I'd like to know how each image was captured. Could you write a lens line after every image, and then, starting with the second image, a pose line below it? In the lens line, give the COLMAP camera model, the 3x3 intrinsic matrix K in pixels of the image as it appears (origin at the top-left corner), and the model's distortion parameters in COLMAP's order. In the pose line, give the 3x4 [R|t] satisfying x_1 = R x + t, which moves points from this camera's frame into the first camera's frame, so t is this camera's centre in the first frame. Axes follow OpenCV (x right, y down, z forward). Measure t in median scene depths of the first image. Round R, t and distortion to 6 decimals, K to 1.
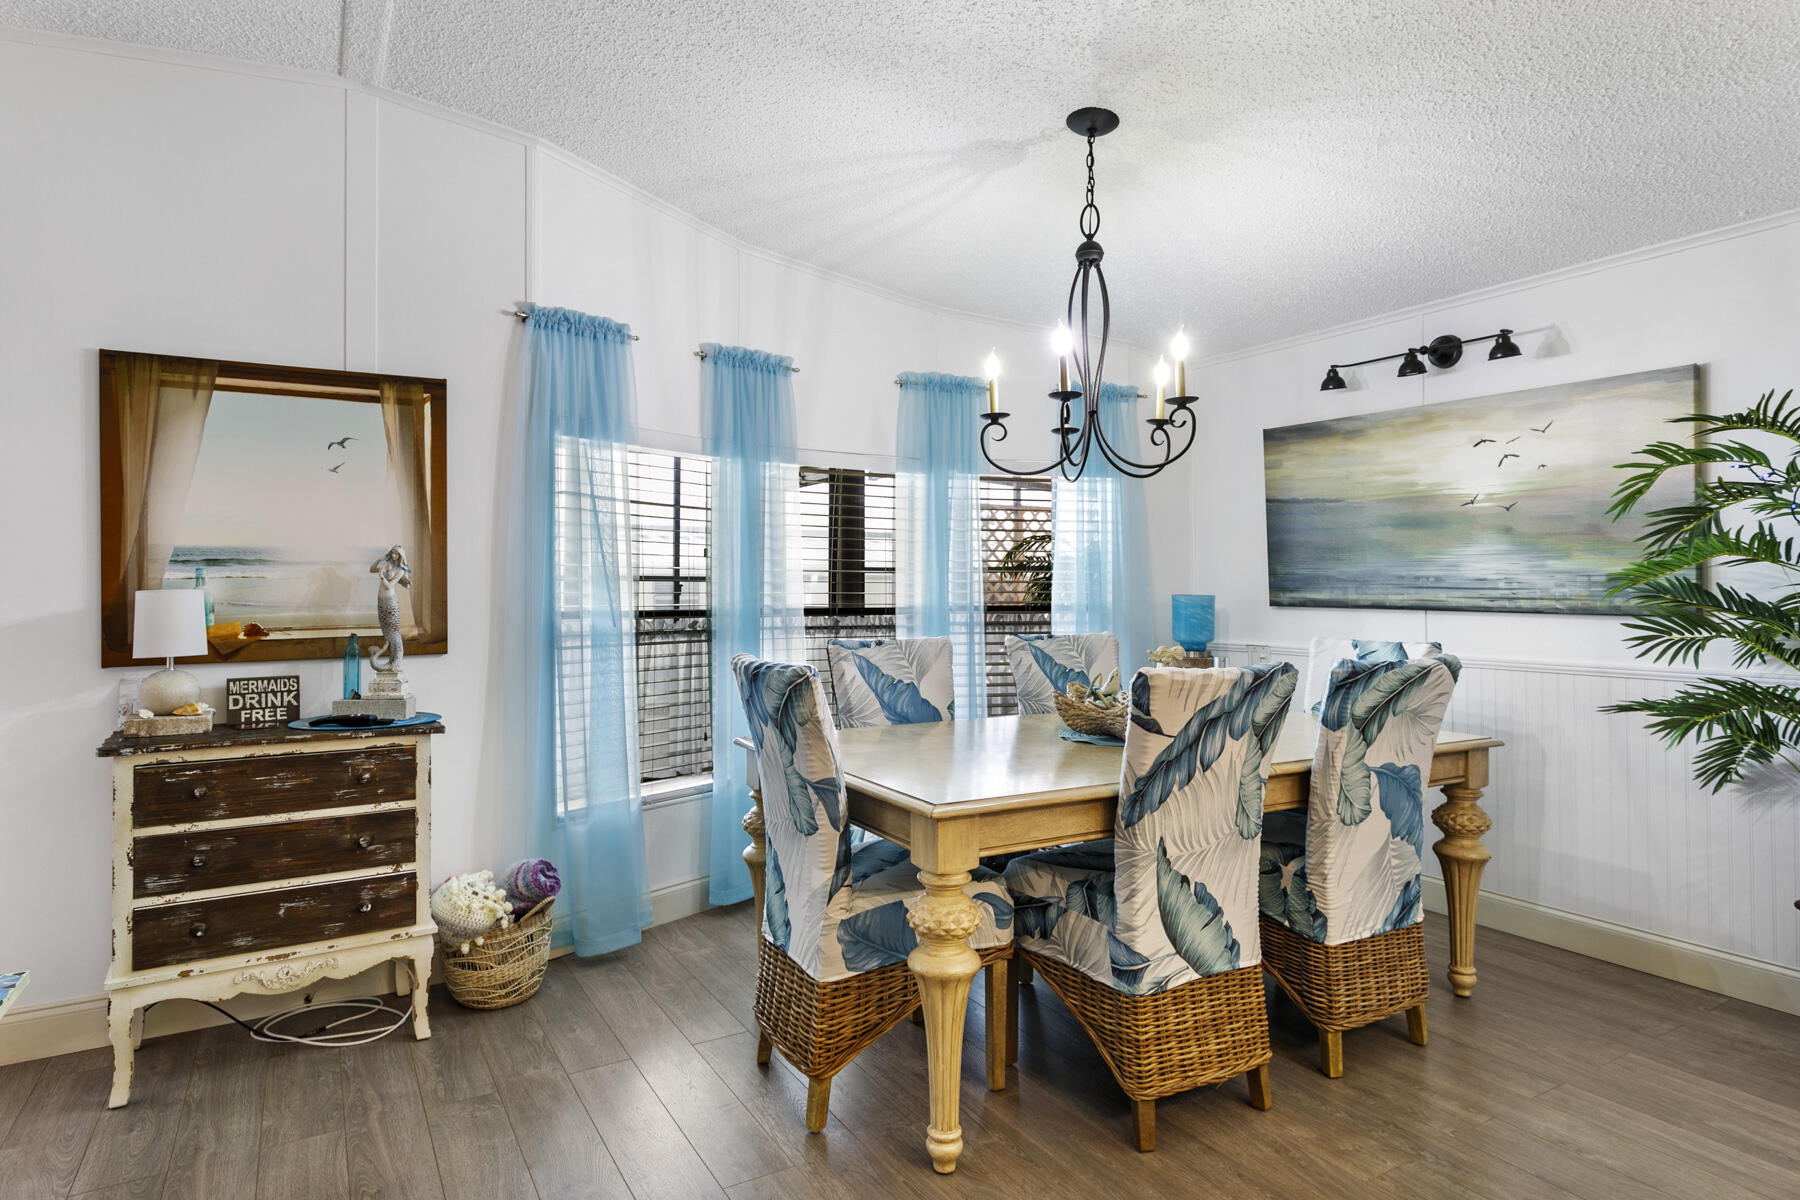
lens RADIAL K [[999.6, 0, 906.0], [0, 999.6, 573.3], [0, 0, 1]] dist [0.003489, -0.001029]
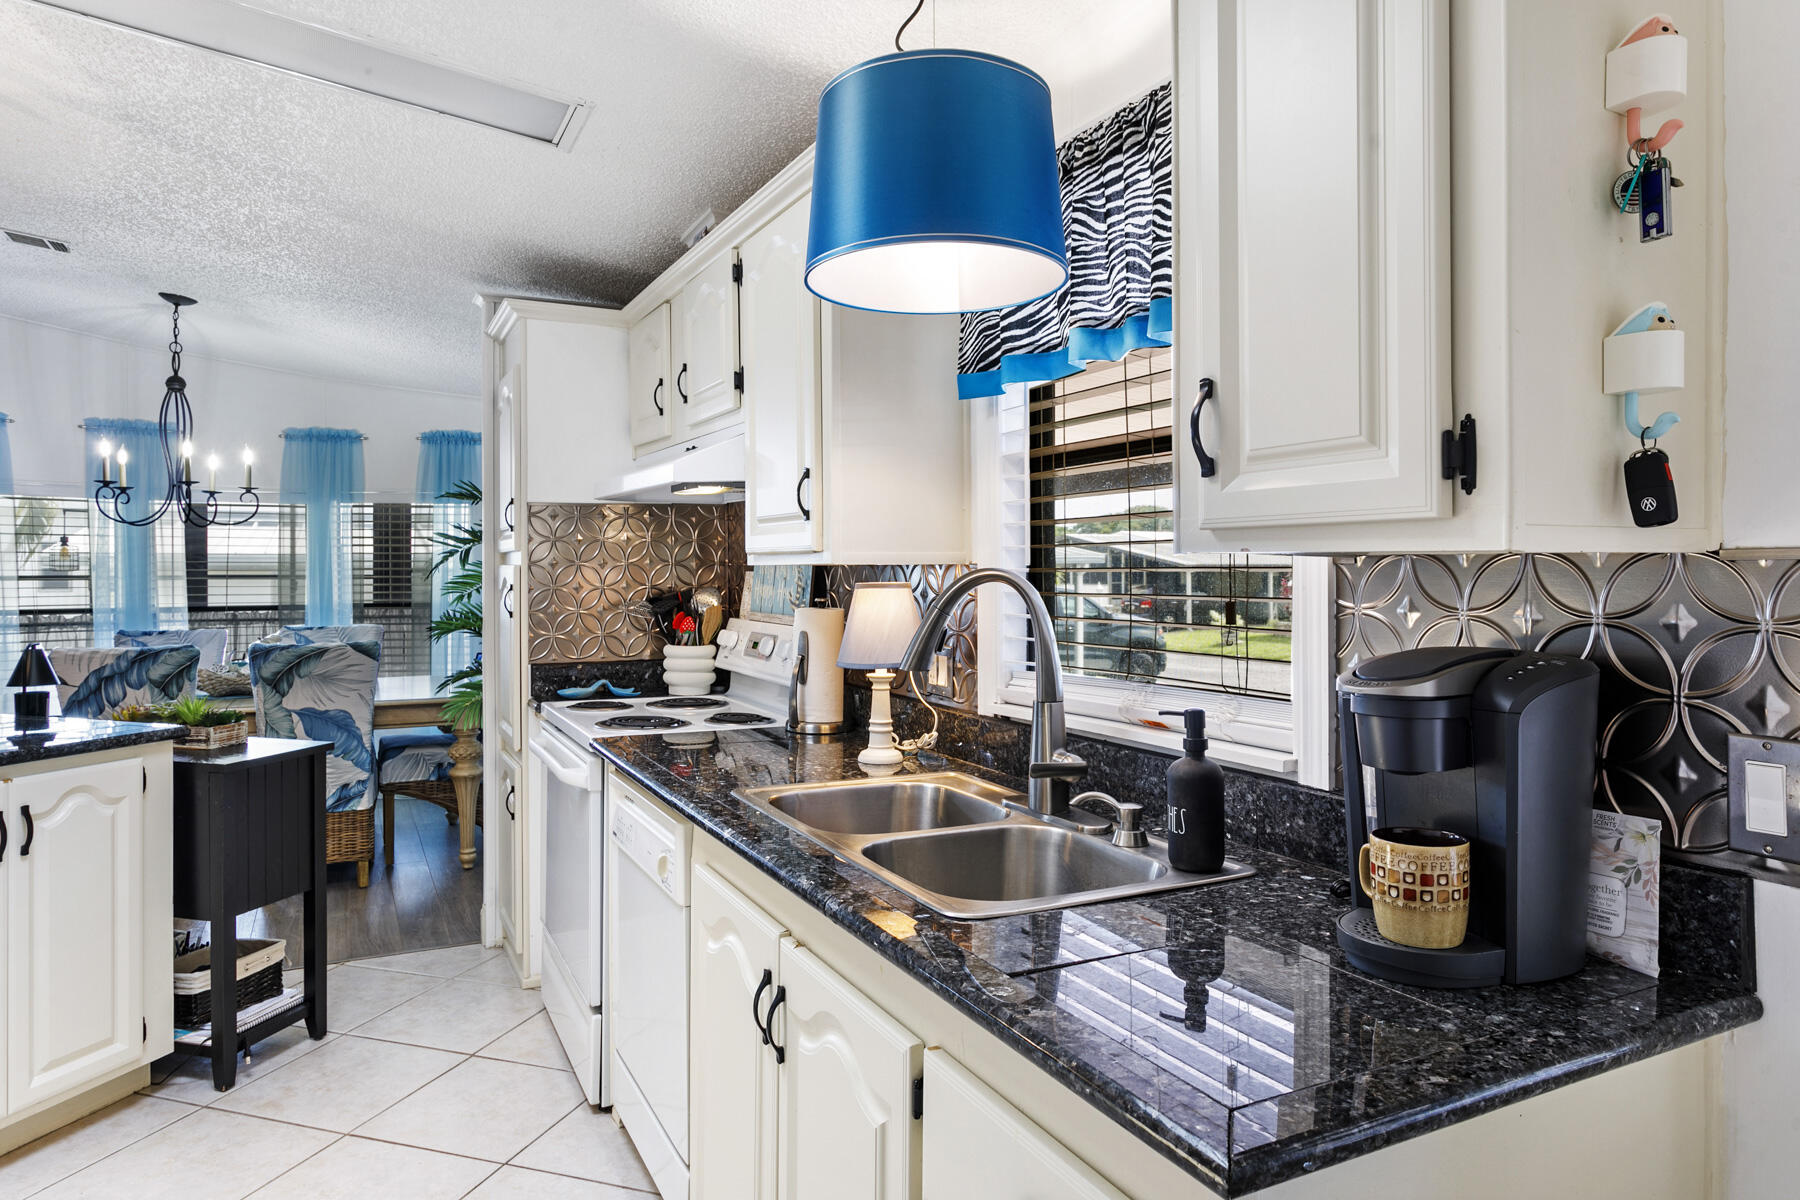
lens RADIAL K [[1084.1, 0, 850.2], [0, 1084.1, 565.3], [0, 0, 1]] dist [-0.012536, 0.005259]
pose [[0.997251, -0.005775, -0.073875, 1.455100], [0.006642, 0.999912, 0.011494, -0.051968], [0.073802, -0.011953, 0.997201, -0.653083]]
